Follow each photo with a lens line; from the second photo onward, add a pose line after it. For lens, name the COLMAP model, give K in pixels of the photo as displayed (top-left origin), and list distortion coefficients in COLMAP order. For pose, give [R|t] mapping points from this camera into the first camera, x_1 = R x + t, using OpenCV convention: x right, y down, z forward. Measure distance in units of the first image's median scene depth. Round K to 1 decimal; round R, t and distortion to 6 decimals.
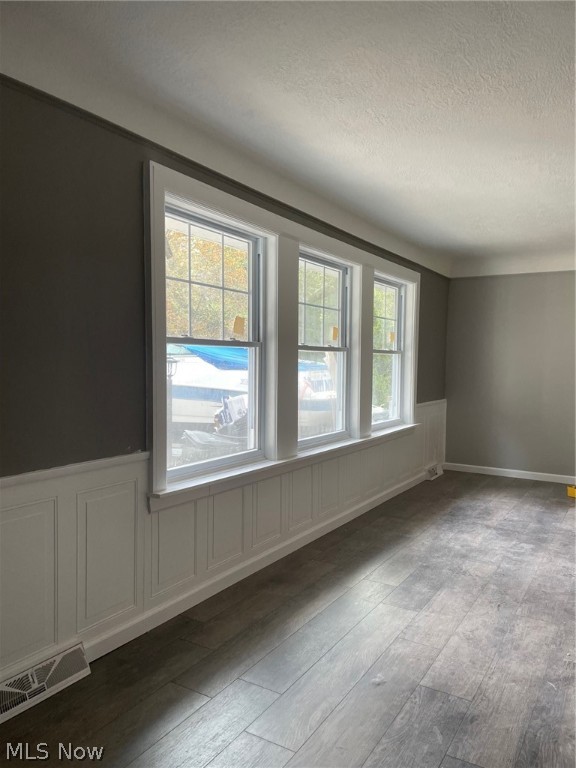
lens RADIAL K [[581.8, 0, 290.1], [0, 581.8, 386.2], [0, 0, 1]] dist [0.099931, -0.118708]
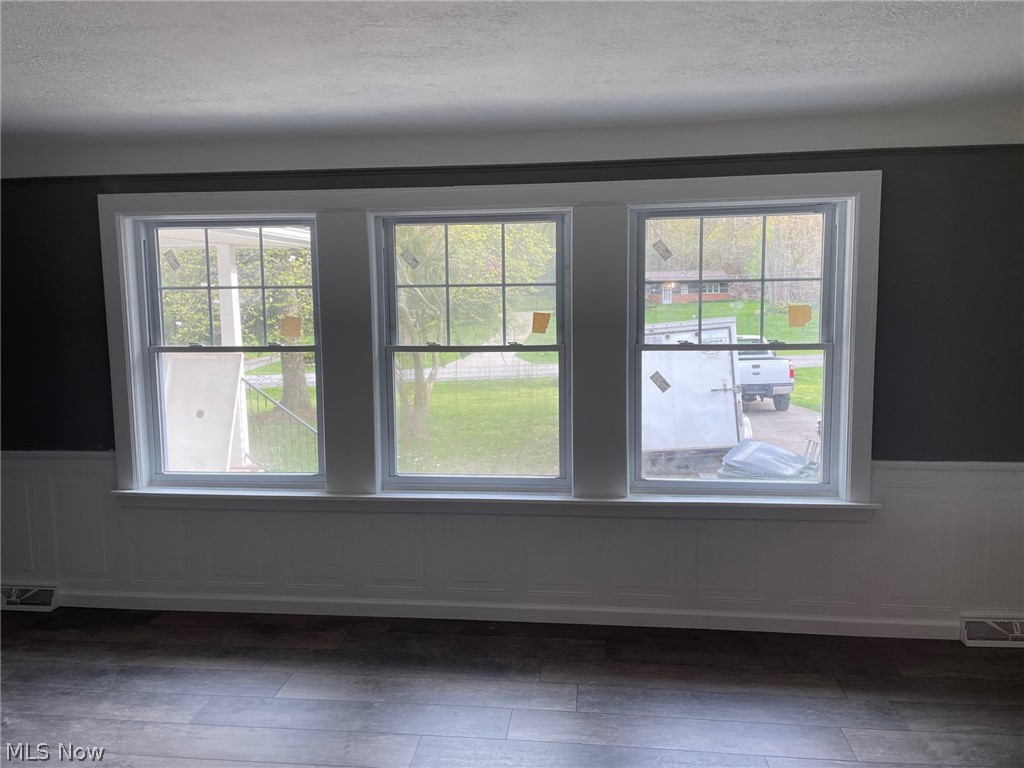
lens RADIAL K [[775.7, 0, 511.9], [0, 775.7, 357.9], [0, 0, 1]] dist [0.099931, -0.118708]
pose [[0.408008, 0.072792, -0.910072, 1.049297], [-0.020148, 0.997292, 0.070736, -0.140943], [0.912756, -0.010525, 0.408370, 0.786848]]
